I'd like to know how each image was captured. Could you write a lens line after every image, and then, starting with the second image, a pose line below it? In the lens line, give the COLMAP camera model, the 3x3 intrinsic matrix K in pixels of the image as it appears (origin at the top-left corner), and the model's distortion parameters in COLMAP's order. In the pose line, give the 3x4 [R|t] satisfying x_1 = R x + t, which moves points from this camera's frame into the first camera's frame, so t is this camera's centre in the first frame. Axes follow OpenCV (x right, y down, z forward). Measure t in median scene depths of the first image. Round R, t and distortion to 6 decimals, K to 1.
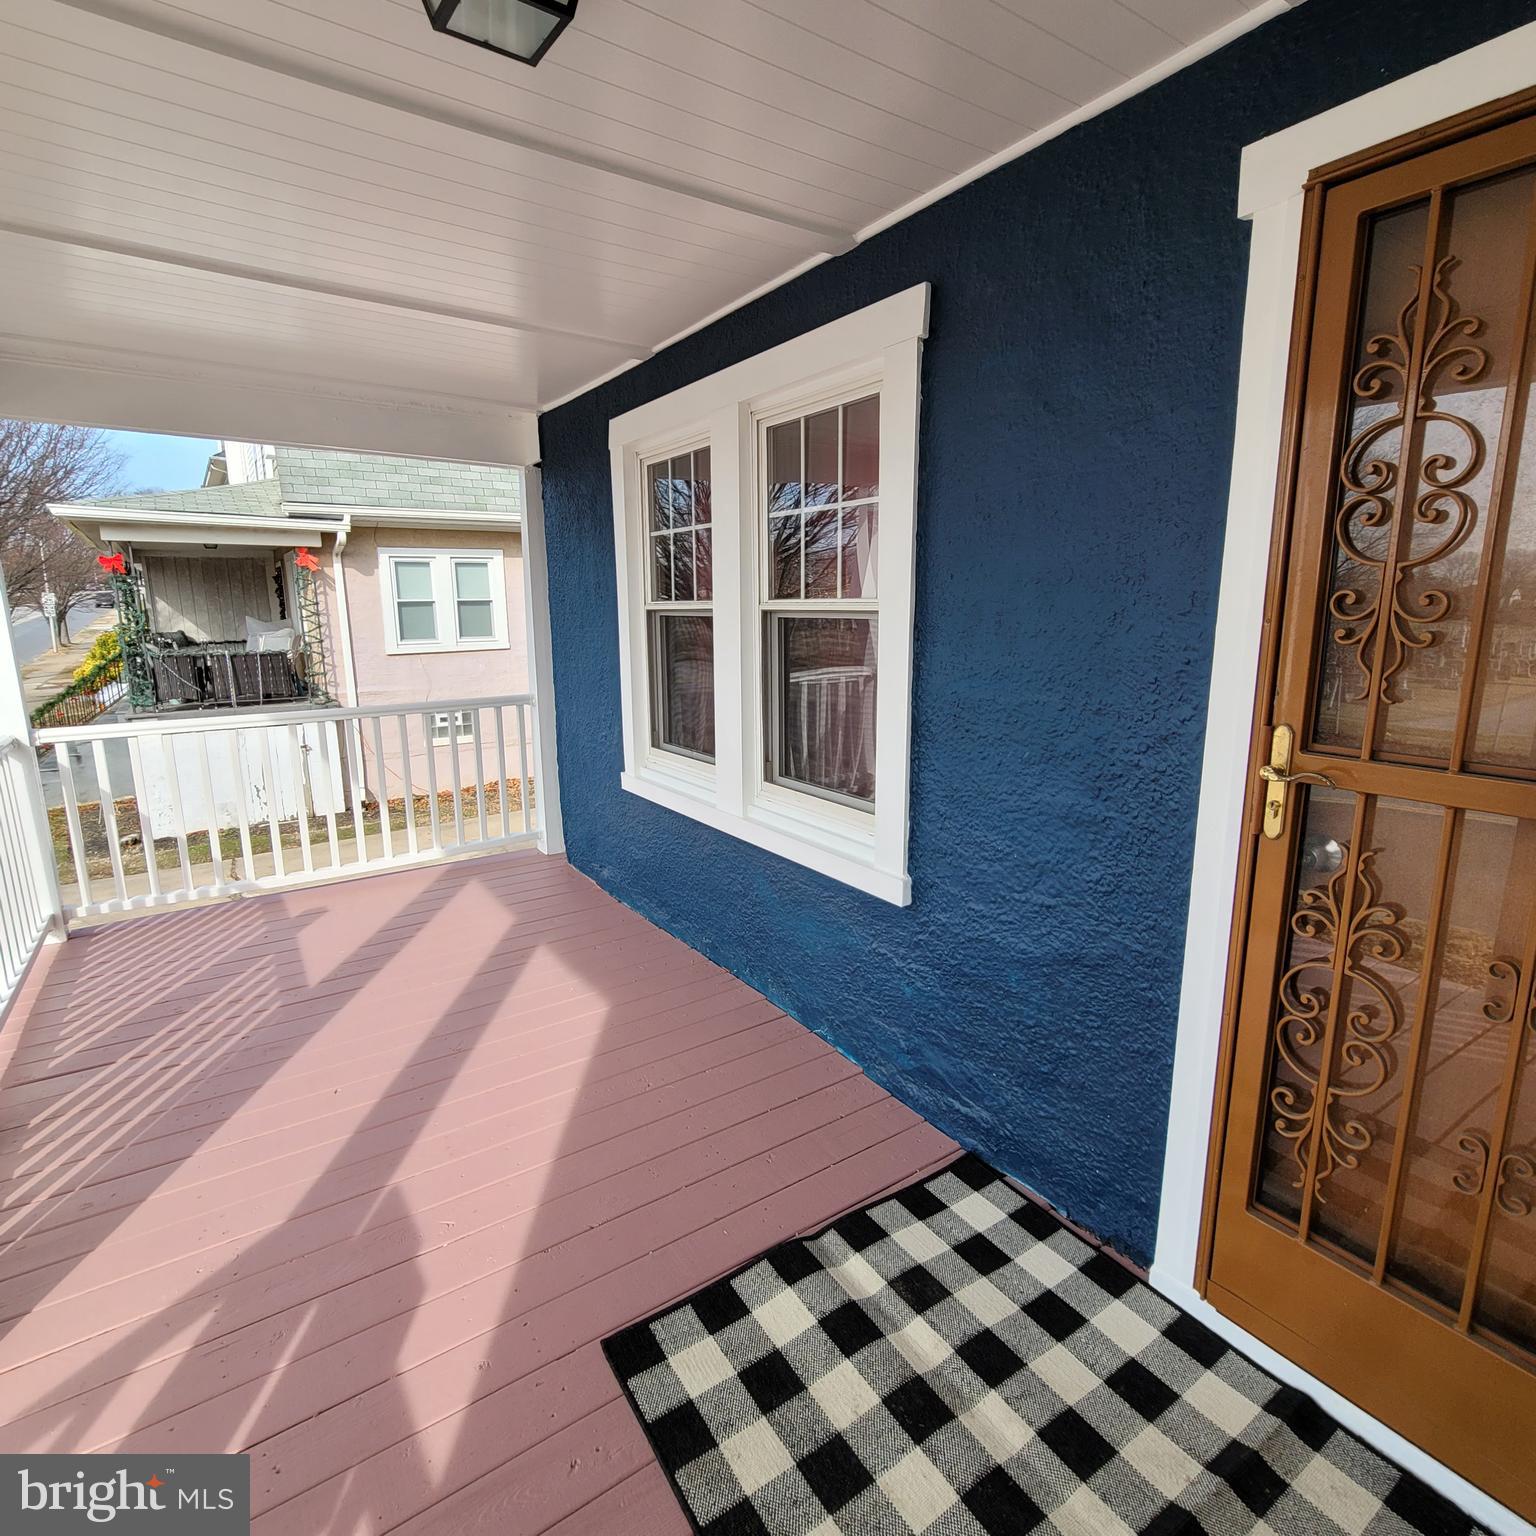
lens RADIAL K [[836.4, 0, 768.1], [0, 836.4, 763.6], [0, 0, 1]] dist [-0.005372, -0.000241]
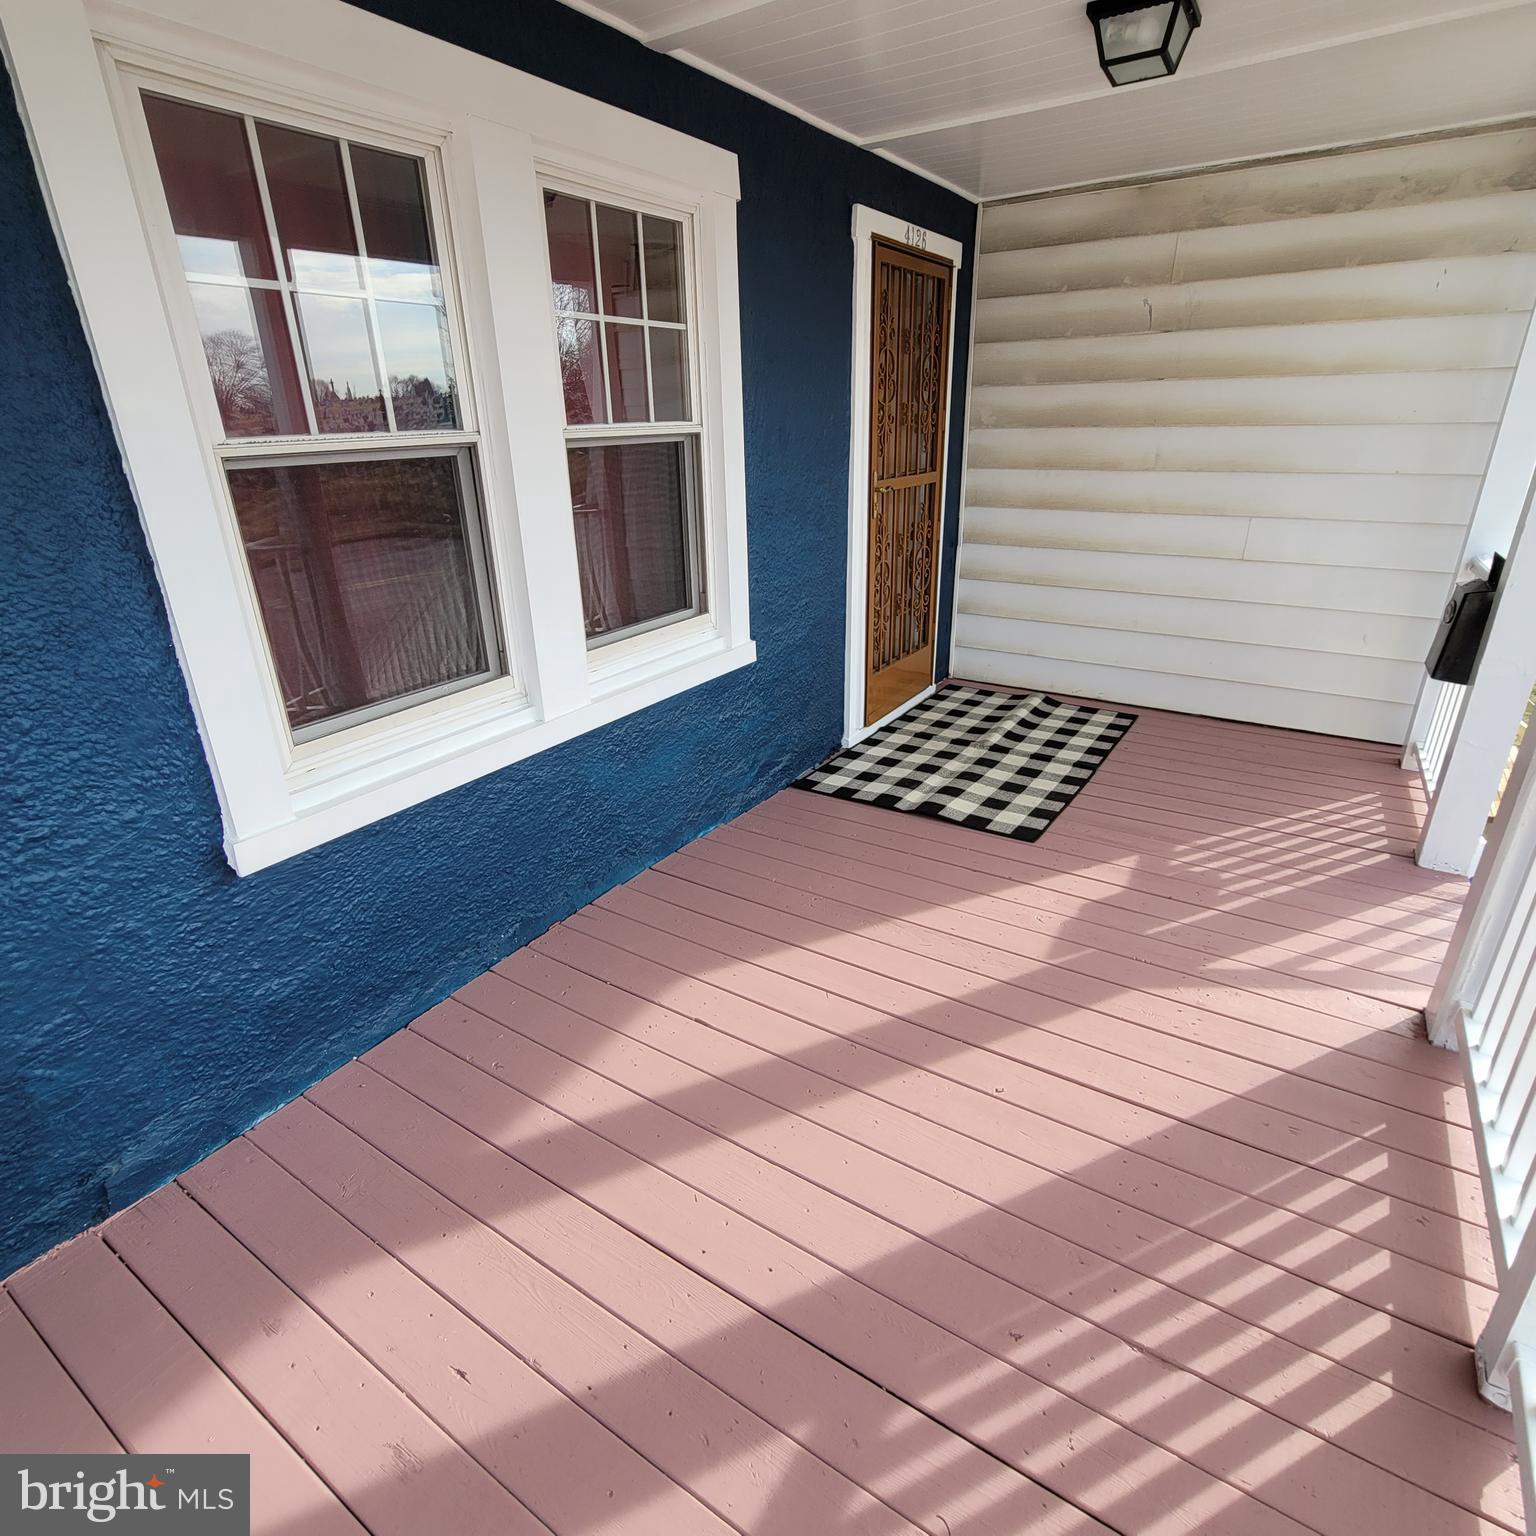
lens RADIAL K [[836.4, 0, 768.1], [0, 836.4, 763.6], [0, 0, 1]] dist [-0.005372, -0.000241]
pose [[-0.378985, -0.345583, 0.858454, -0.780910], [0.197986, 0.875895, 0.440010, -0.201232], [-0.903976, 0.336719, -0.263530, 1.018661]]
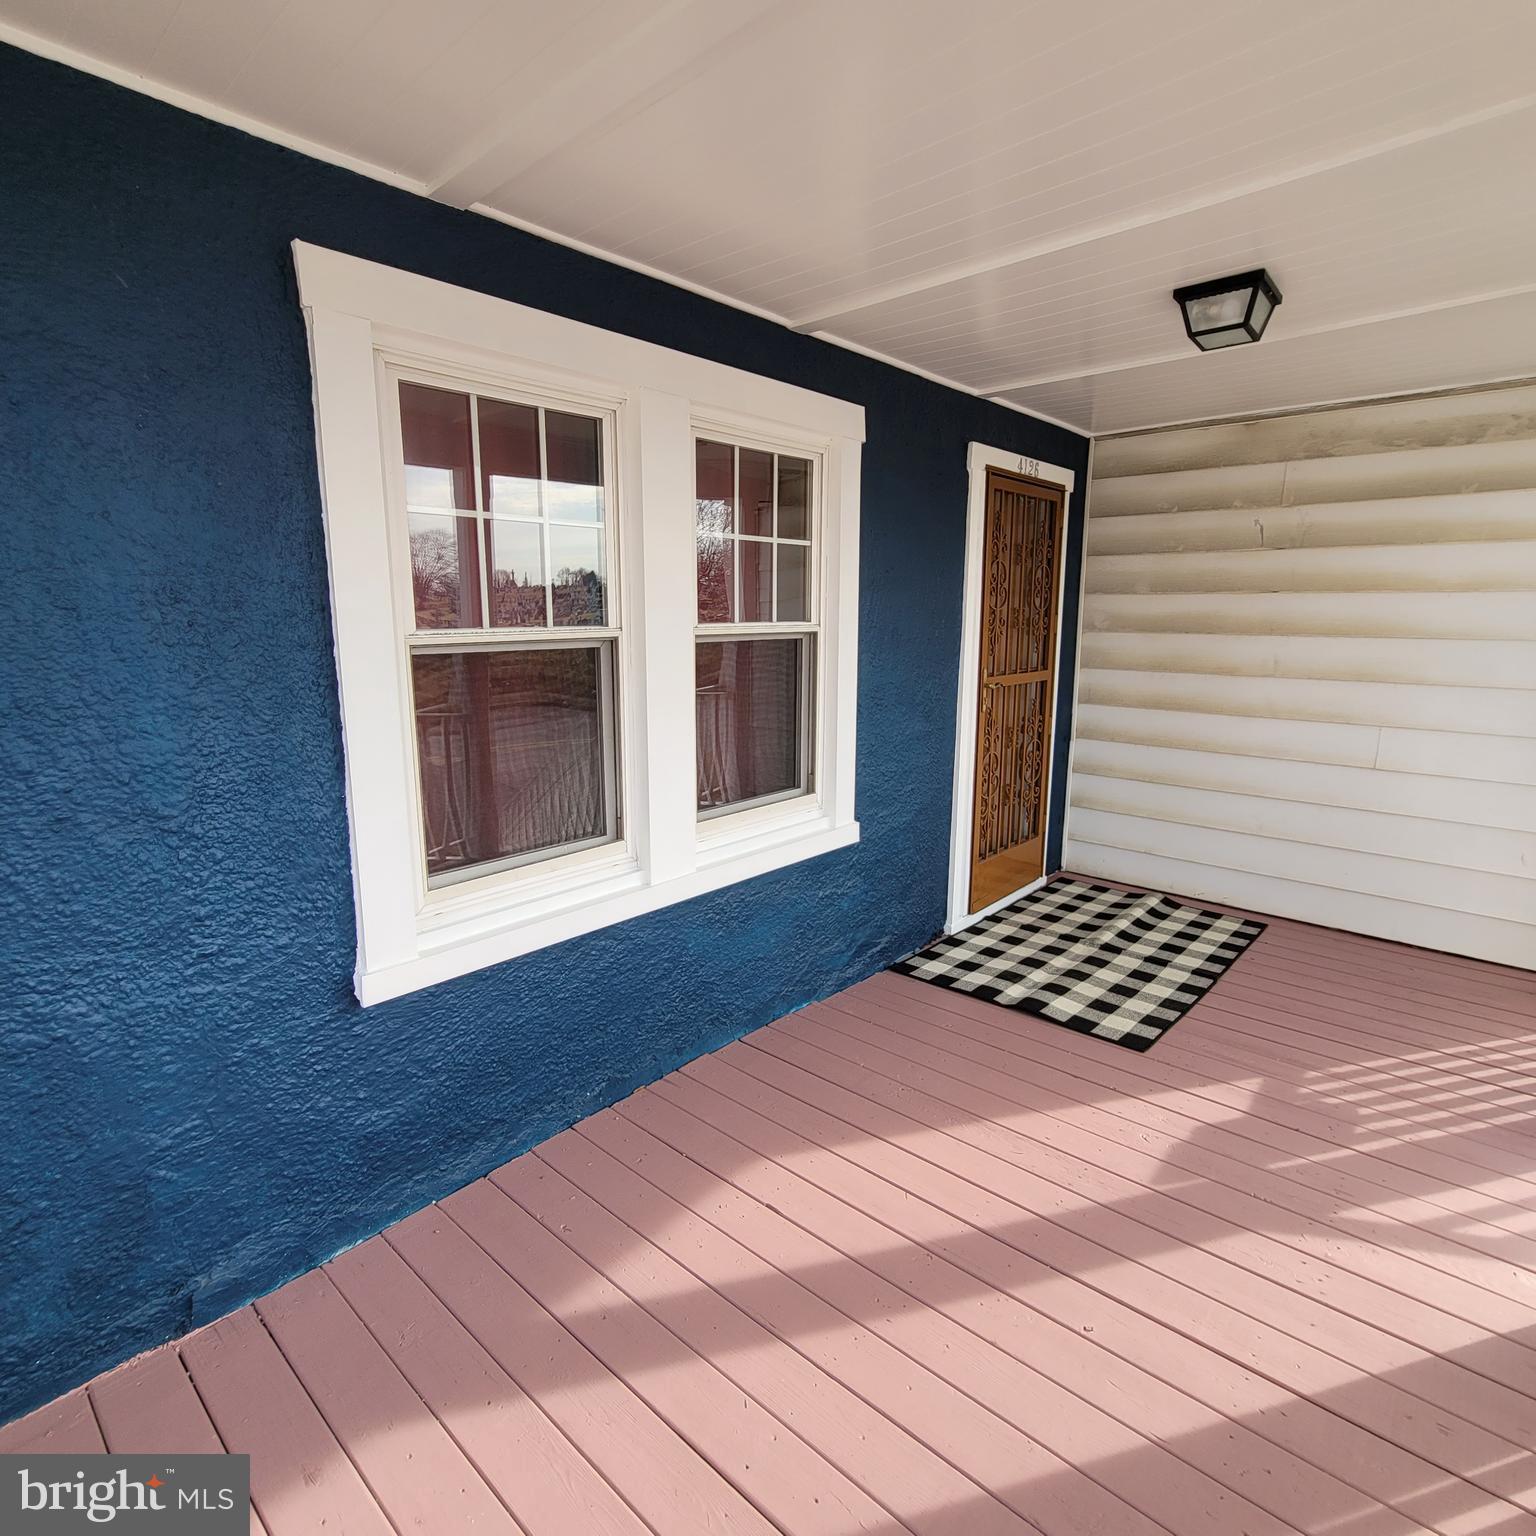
lens RADIAL K [[836.4, 0, 768.1], [0, 836.4, 763.6], [0, 0, 1]] dist [-0.005372, -0.000241]
pose [[-0.232586, -0.174813, 0.956736, -0.818039], [0.183664, 0.958119, 0.219715, -0.210357], [-0.955077, 0.226821, -0.190738, 1.008506]]
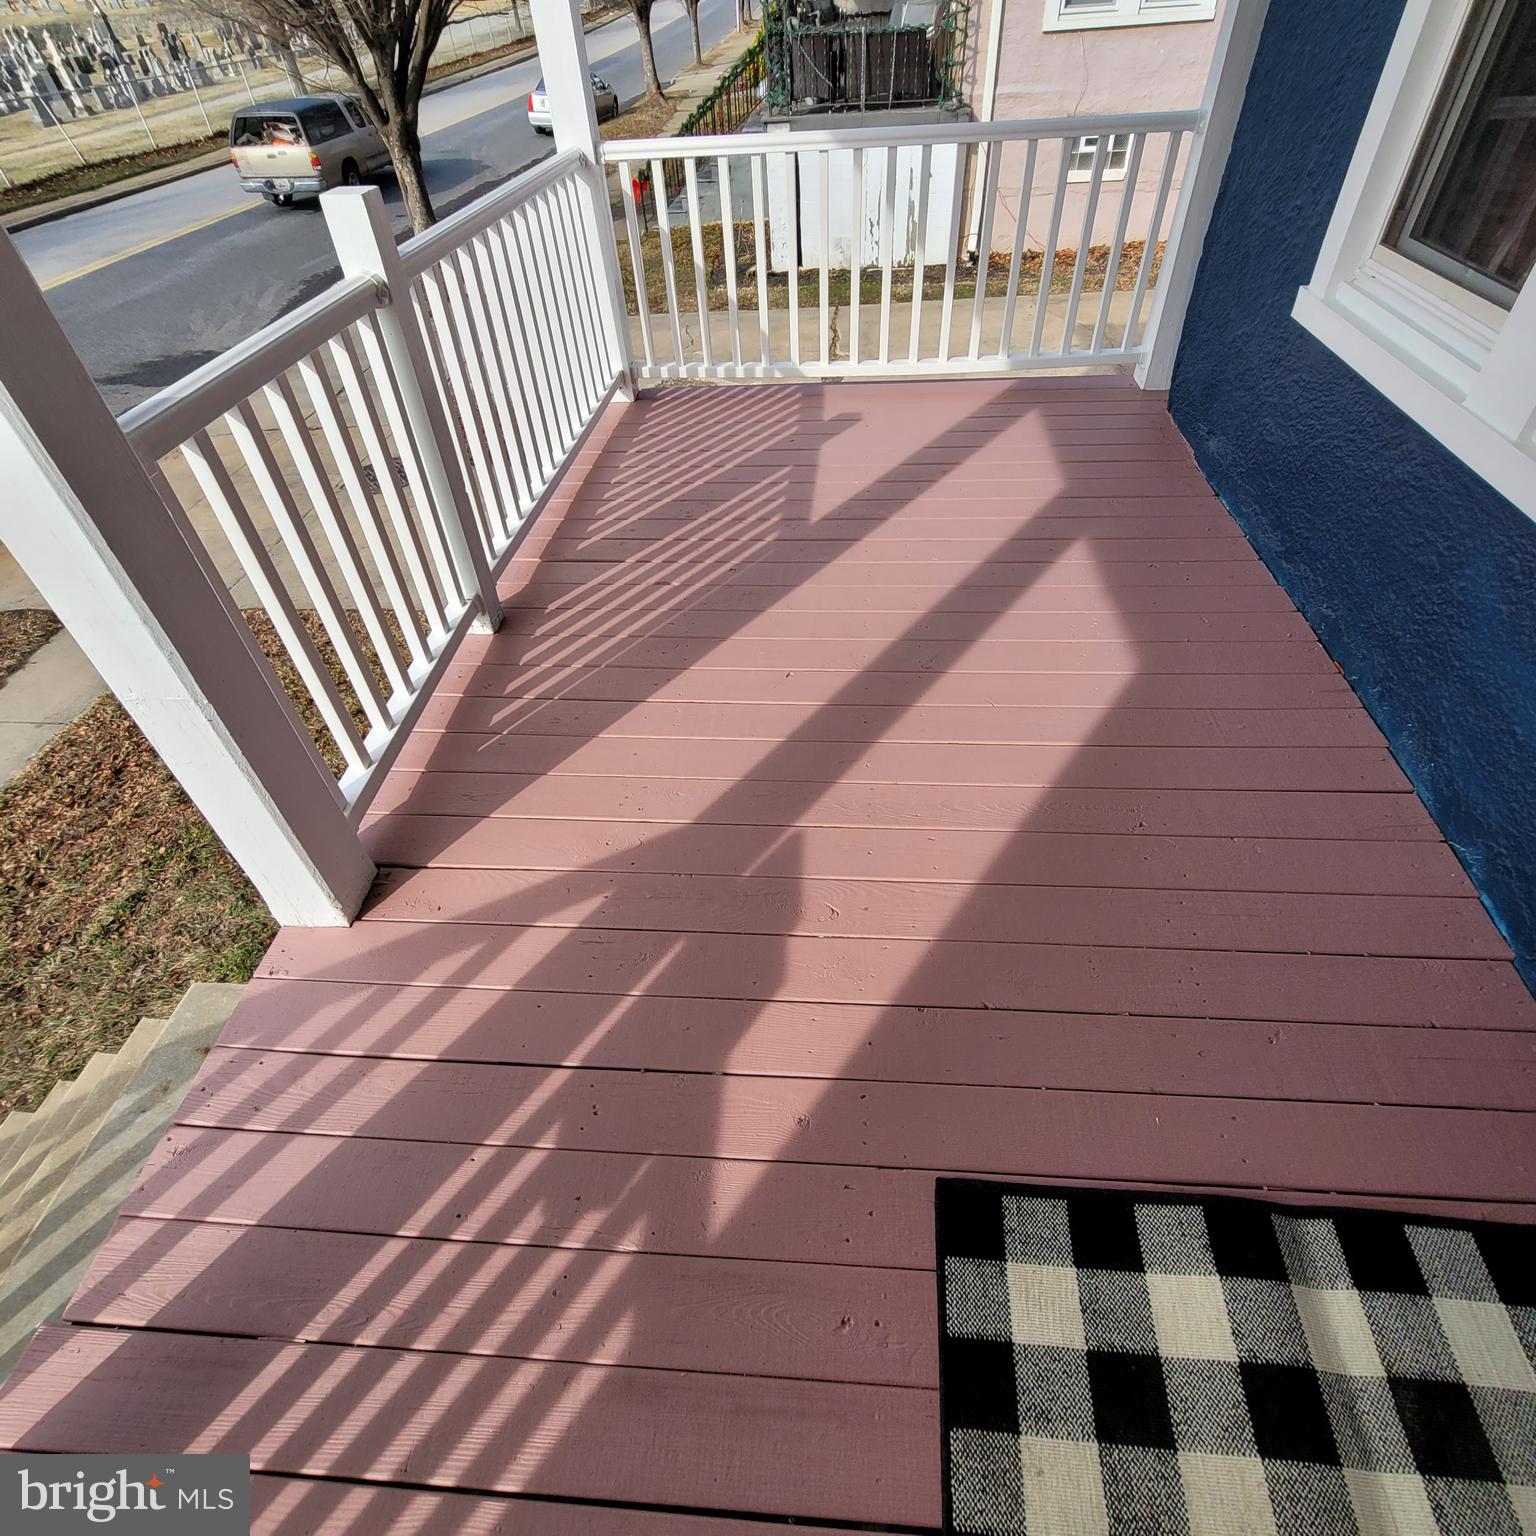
lens RADIAL K [[836.4, 0, 768.1], [0, 836.4, 763.6], [0, 0, 1]] dist [-0.005372, -0.000241]
pose [[0.775640, 0.412452, -0.477772, -0.057405], [-0.076773, 0.812986, 0.577200, -0.030716], [0.626489, -0.411020, 0.662249, 0.283728]]
